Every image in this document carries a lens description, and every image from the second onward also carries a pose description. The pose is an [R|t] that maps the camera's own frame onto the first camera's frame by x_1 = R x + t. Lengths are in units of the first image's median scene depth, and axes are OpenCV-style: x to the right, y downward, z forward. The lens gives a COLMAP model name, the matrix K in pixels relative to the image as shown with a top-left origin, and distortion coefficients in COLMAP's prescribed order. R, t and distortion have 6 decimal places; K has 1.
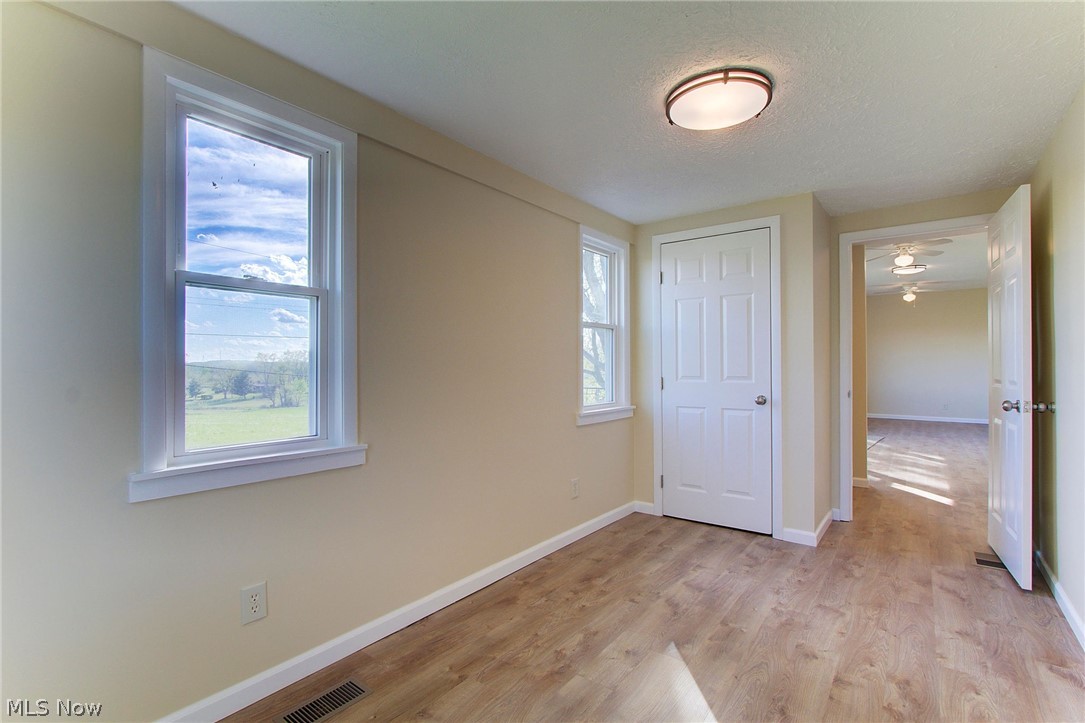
lens RADIAL K [[504.7, 0, 547.0], [0, 504.7, 363.0], [0, 0, 1]] dist [-0.011791, 0.001843]
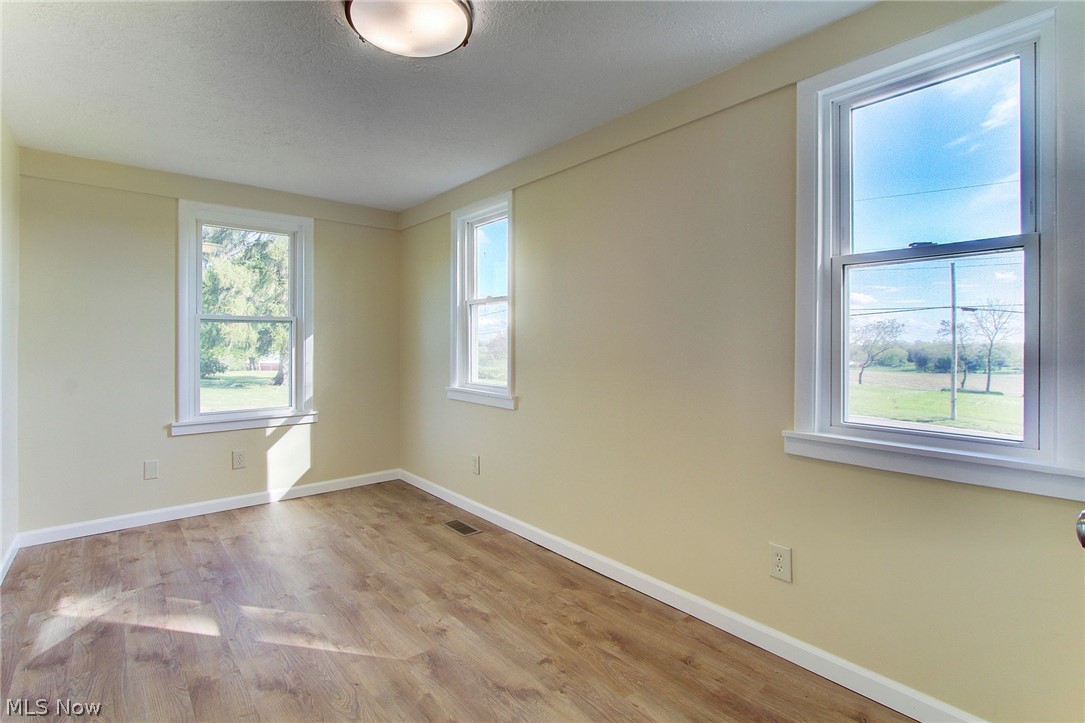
lens RADIAL K [[504.7, 0, 515.4], [0, 504.7, 348.0], [0, 0, 1]] dist [-0.011791, 0.001843]
pose [[-0.249057, 0.008698, -0.968450, 0.958812], [0.003089, 0.999962, 0.008187, 0.002946], [0.968484, -0.000952, -0.249074, 1.218604]]
